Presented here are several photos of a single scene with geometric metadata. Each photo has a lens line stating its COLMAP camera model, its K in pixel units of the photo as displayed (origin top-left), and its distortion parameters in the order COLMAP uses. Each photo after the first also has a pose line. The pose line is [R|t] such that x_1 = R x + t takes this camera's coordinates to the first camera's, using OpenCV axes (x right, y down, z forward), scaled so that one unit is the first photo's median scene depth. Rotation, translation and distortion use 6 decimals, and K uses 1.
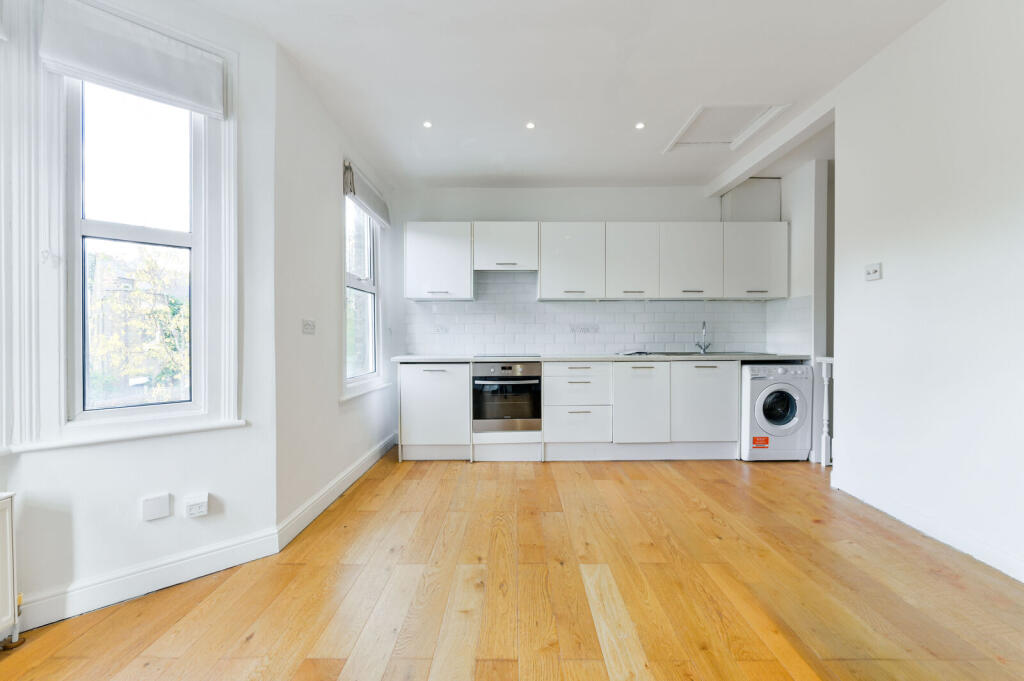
lens RADIAL K [[410.1, 0, 509.8], [0, 410.1, 337.5], [0, 0, 1]] dist [0.000363, 0.000118]
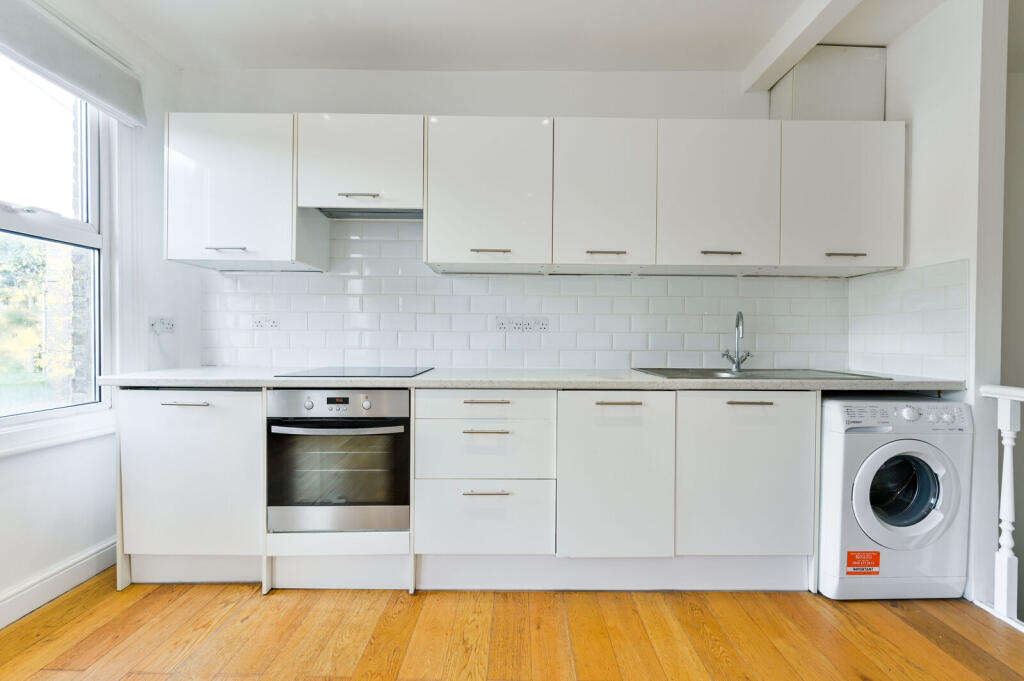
lens RADIAL K [[410.1, 0, 510.7], [0, 410.1, 338.7], [0, 0, 1]] dist [0.000363, 0.000118]
pose [[0.999919, 0.011591, -0.005201, 0.195585], [-0.011595, 0.999933, -0.000670, -0.000894], [0.005193, 0.000730, 0.999986, 0.509365]]
